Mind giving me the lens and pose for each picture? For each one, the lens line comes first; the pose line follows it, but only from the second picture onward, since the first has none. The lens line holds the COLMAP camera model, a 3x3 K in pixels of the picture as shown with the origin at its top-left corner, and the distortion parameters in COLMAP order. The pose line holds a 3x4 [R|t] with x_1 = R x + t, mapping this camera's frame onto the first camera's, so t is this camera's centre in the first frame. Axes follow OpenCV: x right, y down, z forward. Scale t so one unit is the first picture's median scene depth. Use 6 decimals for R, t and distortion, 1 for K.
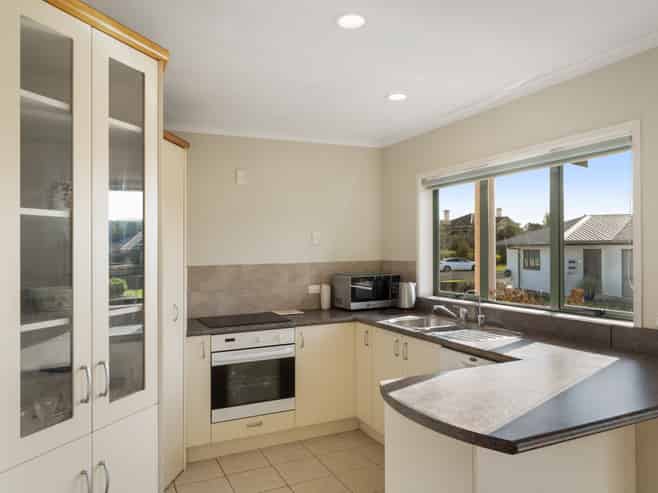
lens RADIAL K [[480.4, 0, 329.2], [0, 480.4, 243.8], [0, 0, 1]] dist [0.004153, 0.004845]
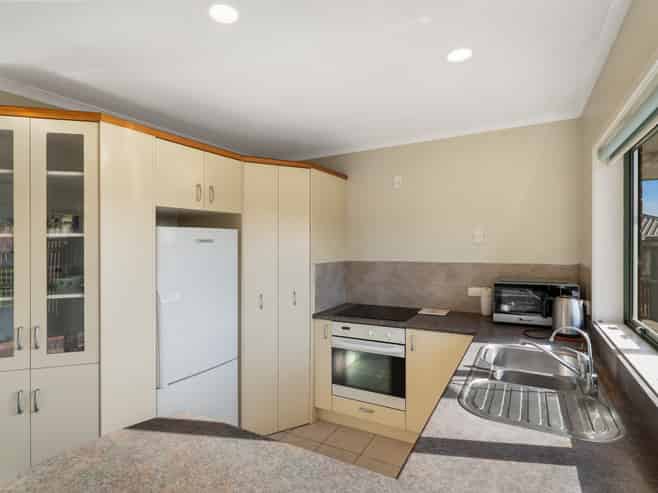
lens RADIAL K [[356.6, 0, 326.7], [0, 356.6, 241.0], [0, 0, 1]] dist [0.005935, -0.000094]
pose [[0.590032, 0.004141, -0.807369, 0.424724], [0.010380, 0.999865, 0.012714, -0.017862], [0.807313, -0.015882, 0.589910, 0.436230]]
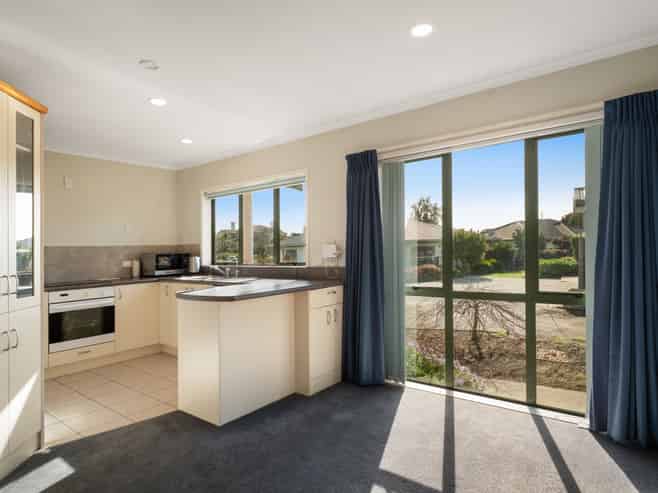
lens RADIAL K [[388.5, 0, 333.5], [0, 388.5, 240.8], [0, 0, 1]] dist [-0.006298, 0.000443]
pose [[0.883047, 0.001288, 0.469283, -0.036452], [0.010682, 0.999682, -0.022844, 0.068828], [-0.469164, 0.025185, 0.882752, -0.382493]]
